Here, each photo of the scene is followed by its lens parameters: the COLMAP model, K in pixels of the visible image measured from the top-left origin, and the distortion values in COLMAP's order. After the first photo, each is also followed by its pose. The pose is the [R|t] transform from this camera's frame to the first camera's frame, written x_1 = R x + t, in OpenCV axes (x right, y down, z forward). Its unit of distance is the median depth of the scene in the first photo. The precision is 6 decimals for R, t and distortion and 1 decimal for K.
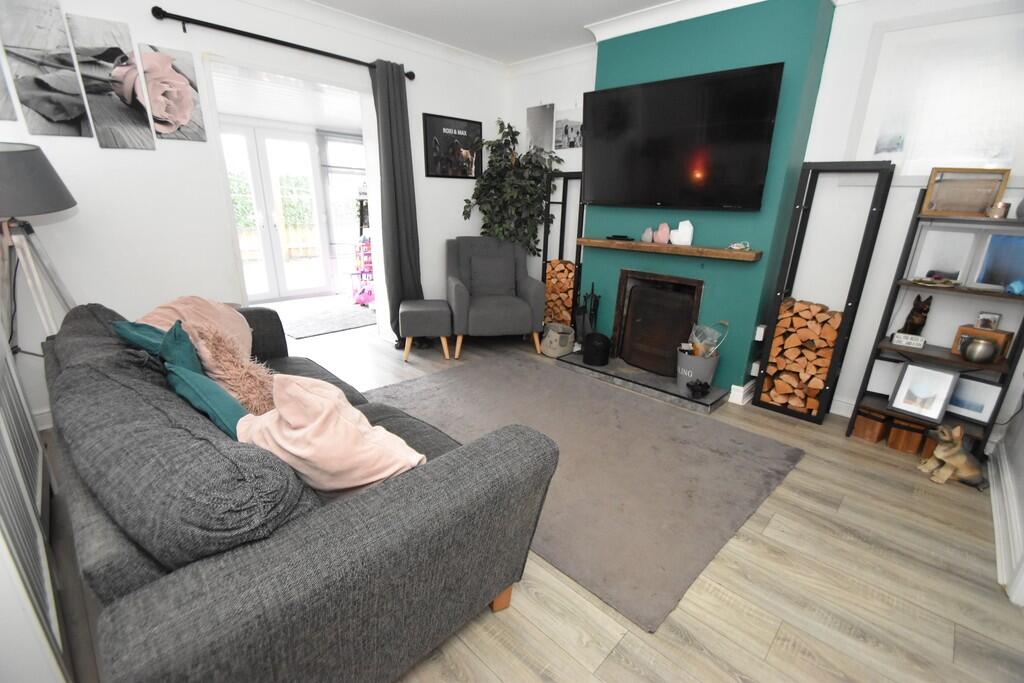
lens RADIAL K [[452.6, 0, 513.8], [0, 452.6, 351.9], [0, 0, 1]] dist [0.002304, -0.000720]
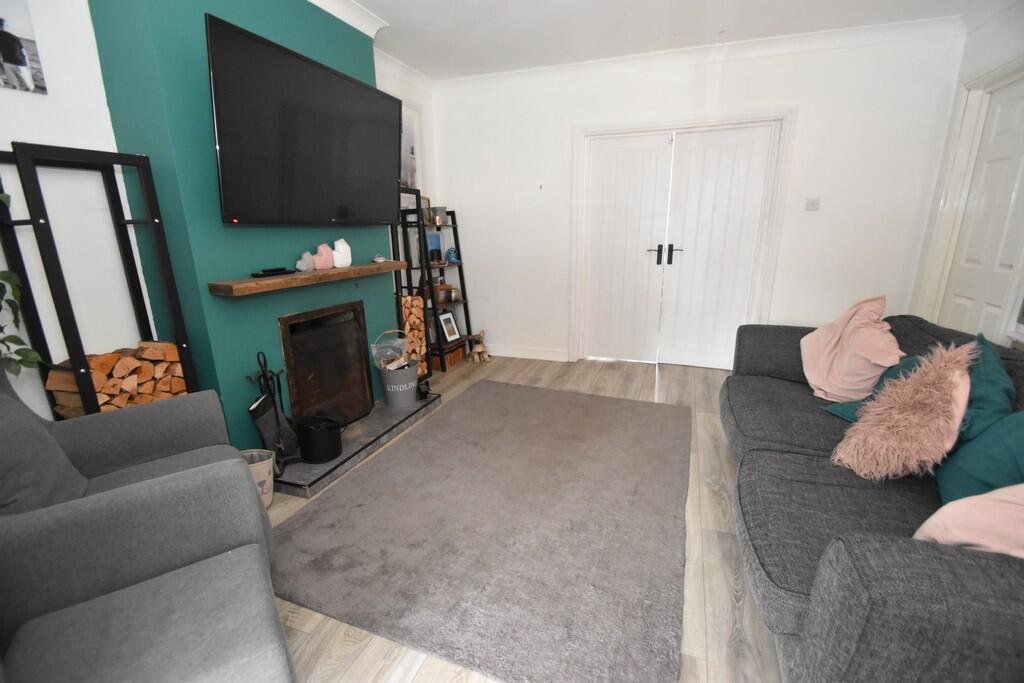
lens RADIAL K [[452.6, 0, 513.8], [0, 452.6, 351.9], [0, 0, 1]] dist [0.002304, -0.000720]
pose [[-0.396484, -0.261164, 0.880110, -0.619923], [0.293927, 0.872105, 0.391202, -0.370615], [-0.869717, 0.413794, -0.269012, 1.118163]]
